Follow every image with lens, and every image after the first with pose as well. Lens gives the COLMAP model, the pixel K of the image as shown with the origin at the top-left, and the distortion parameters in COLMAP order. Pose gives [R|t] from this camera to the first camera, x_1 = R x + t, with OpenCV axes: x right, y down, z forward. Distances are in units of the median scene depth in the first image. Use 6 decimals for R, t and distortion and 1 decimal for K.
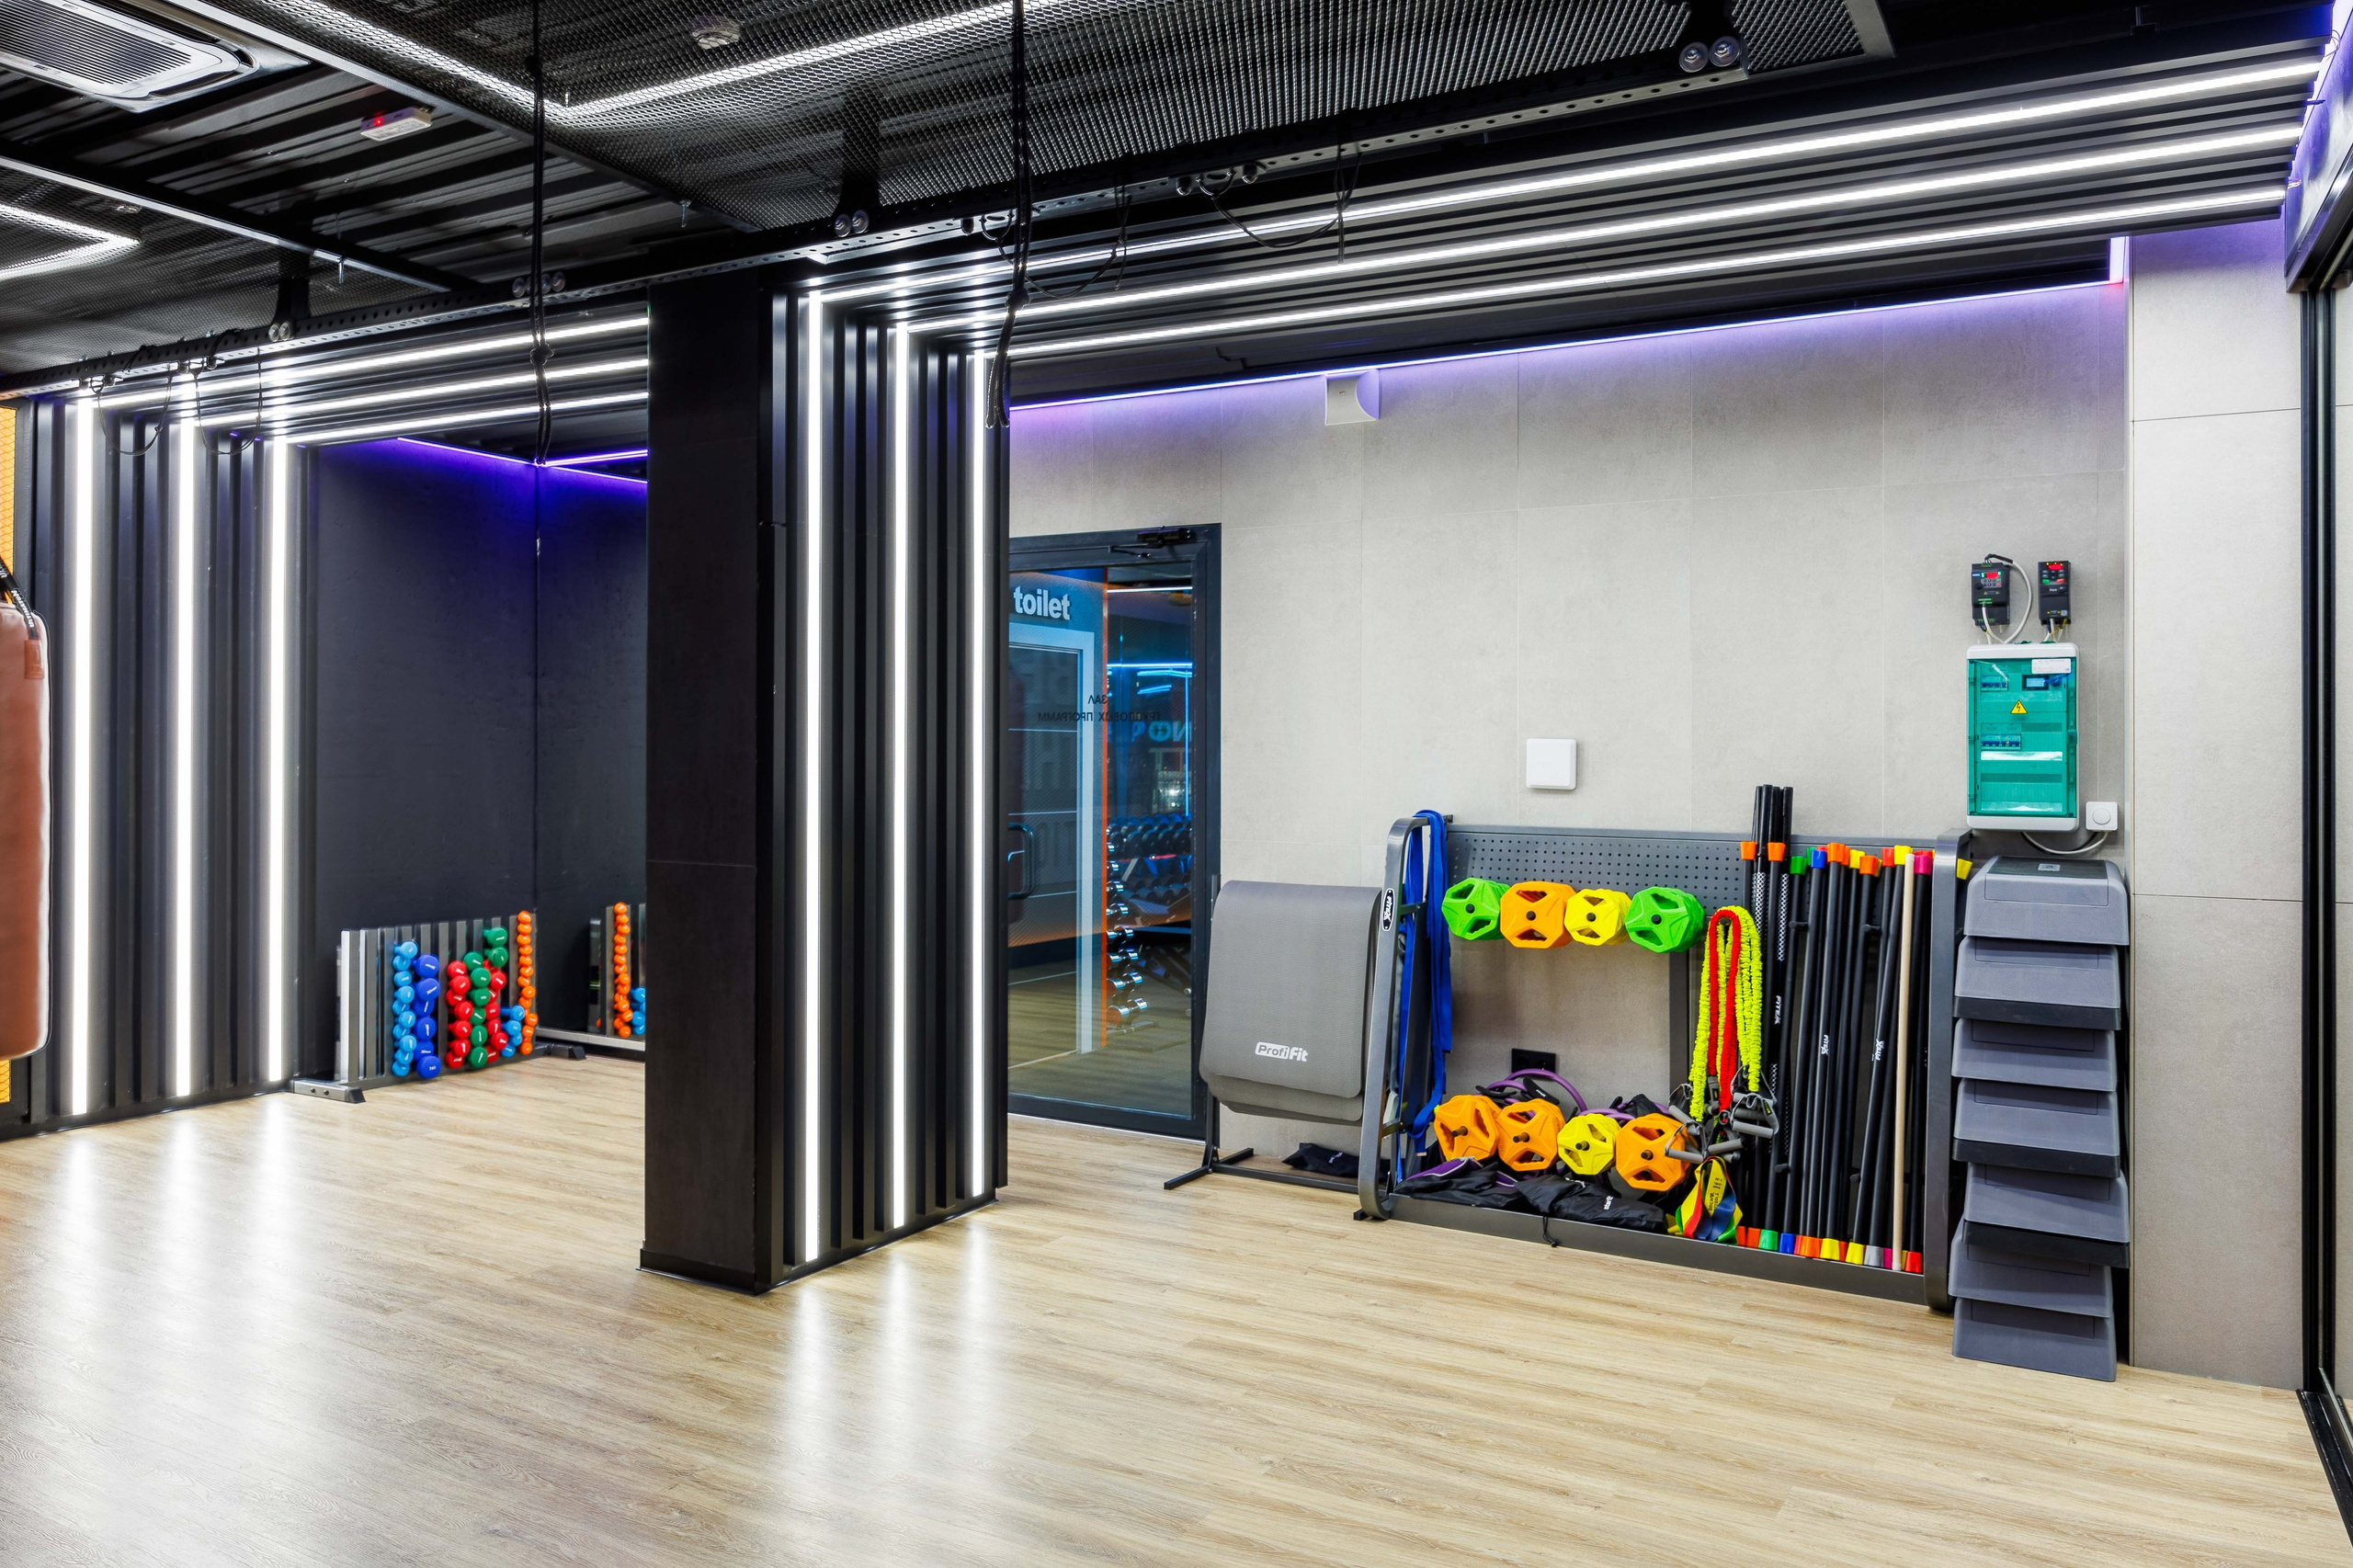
lens RADIAL K [[1623.2, 0, 1184.5], [0, 1623.2, 760.7], [0, 0, 1]] dist [-0.004468, 0.000496]
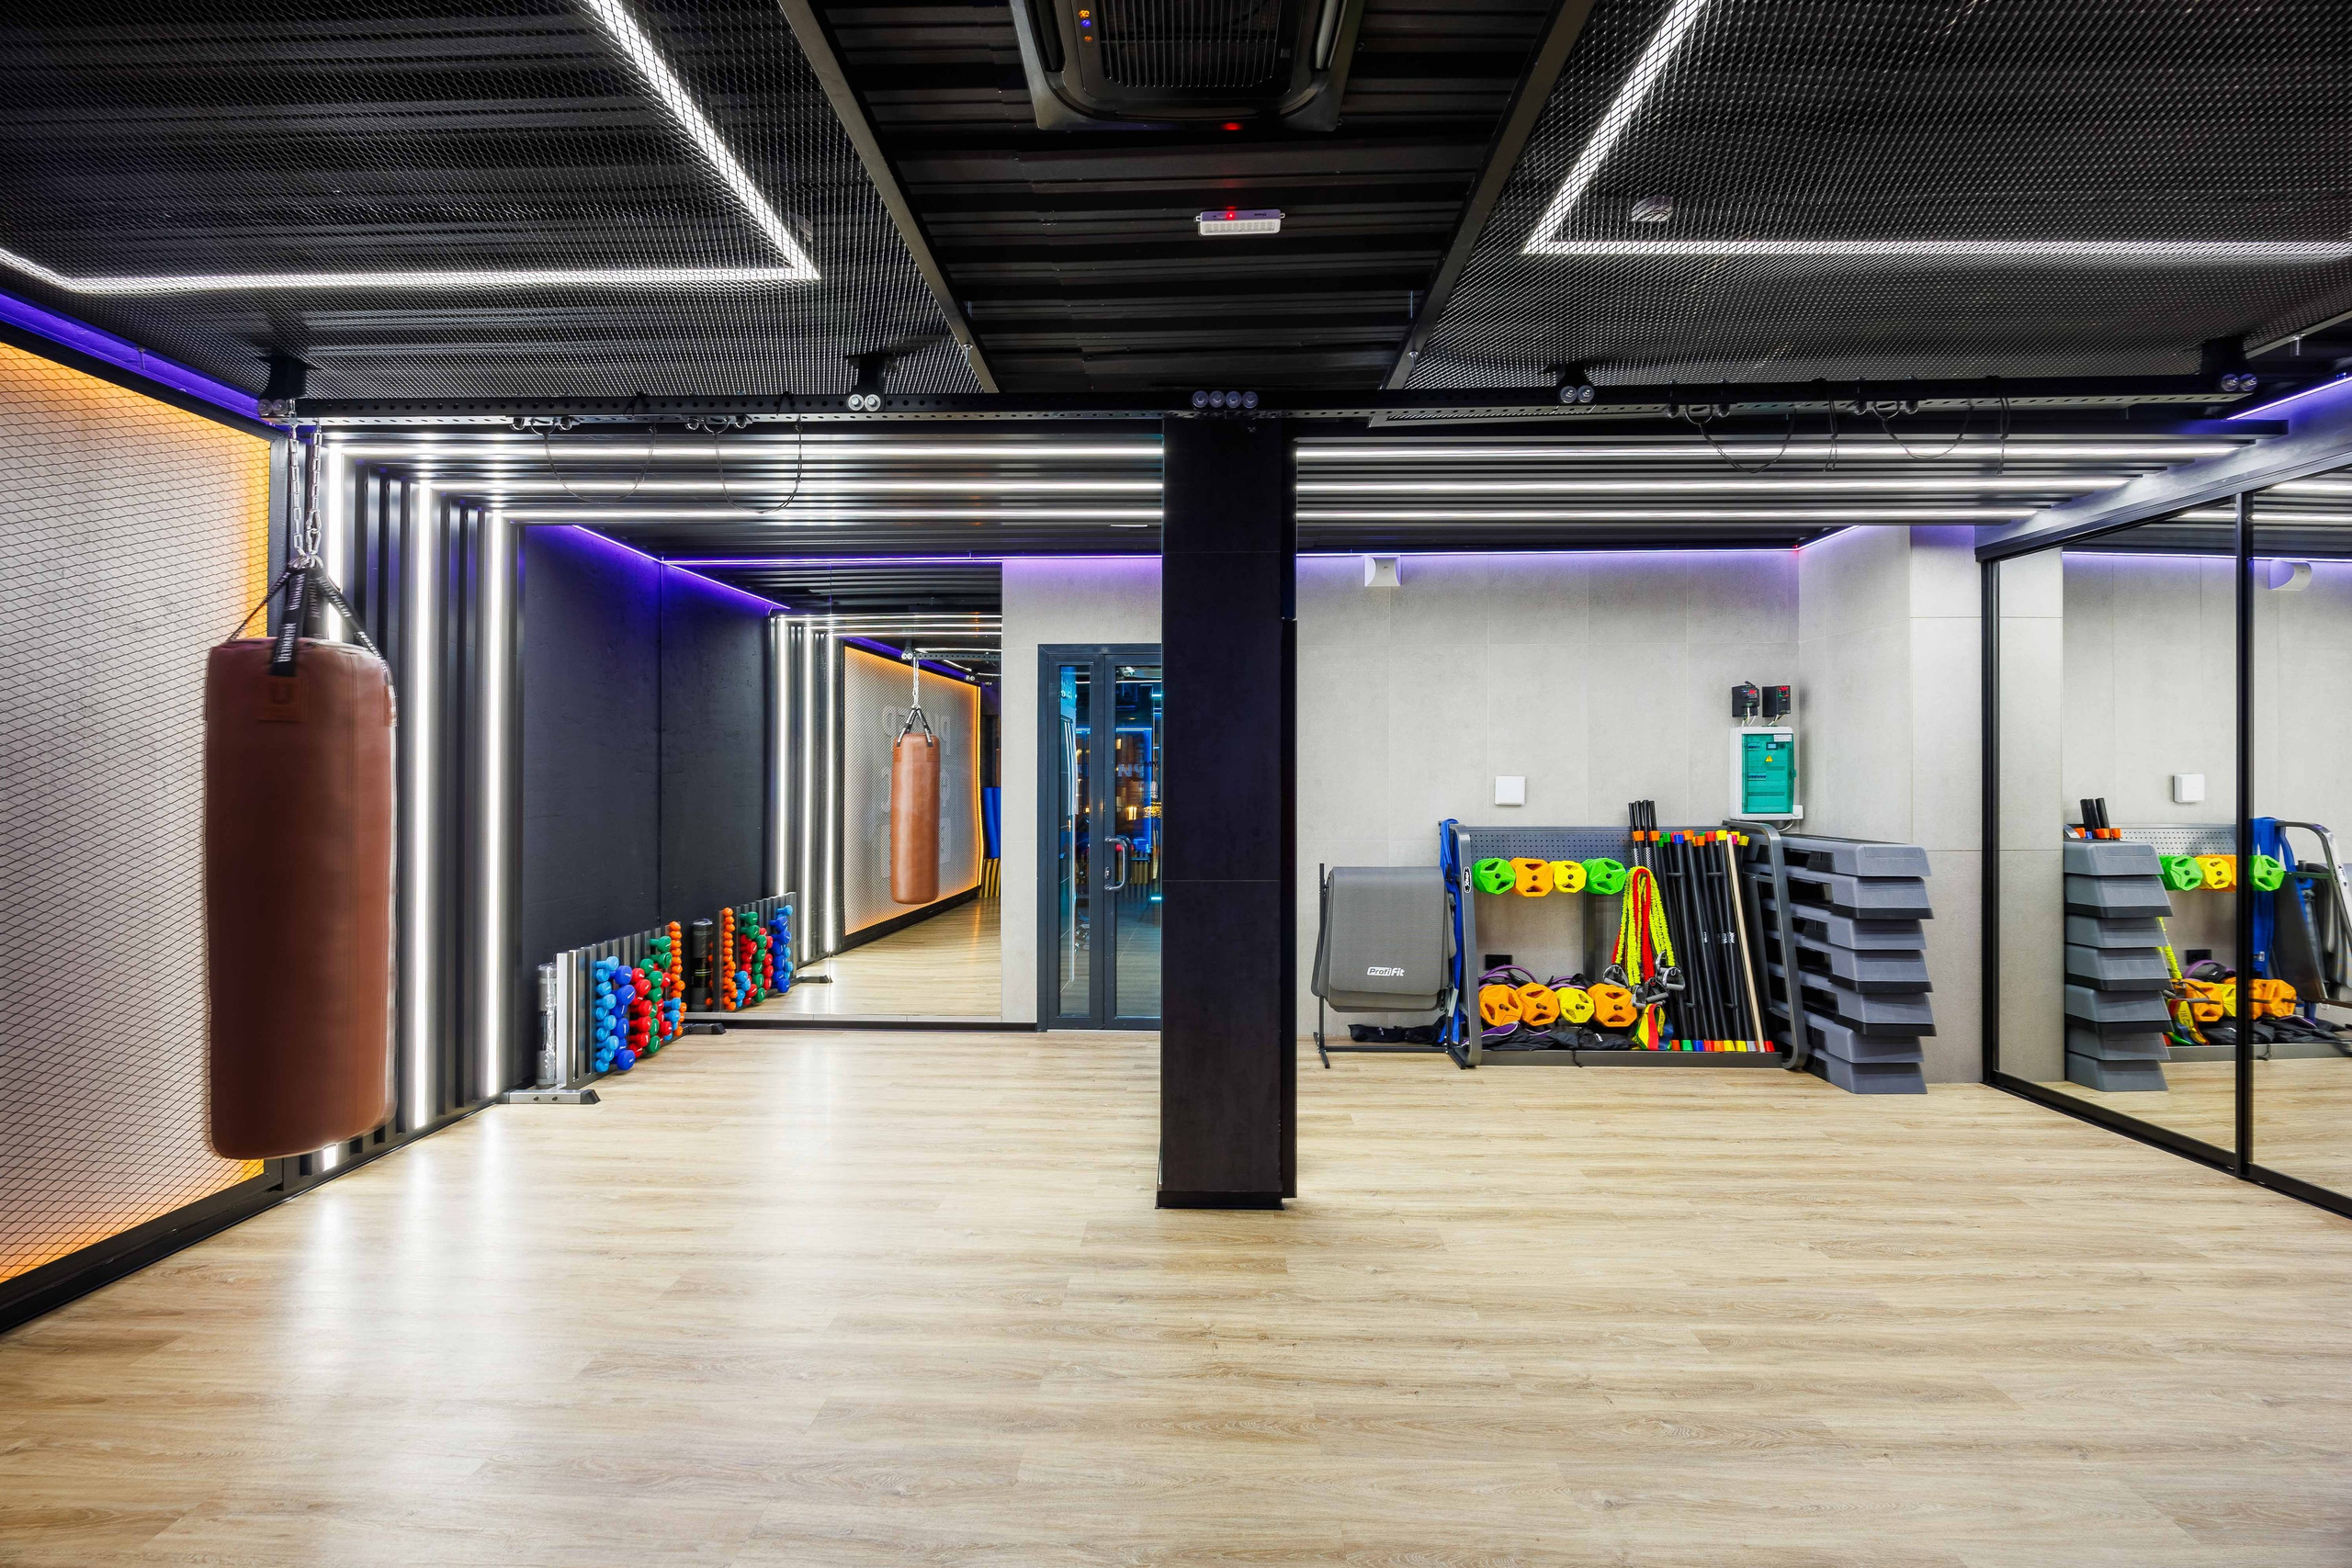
lens RADIAL K [[851.5, 0, 1038.3], [0, 851.5, 781.5], [0, 0, 1]] dist [-0.004563, -0.000006]
pose [[0.887313, -0.011385, 0.461027, -0.725798], [0.012563, 0.999921, 0.000513, -0.016339], [-0.460997, 0.005336, 0.887386, 0.465314]]
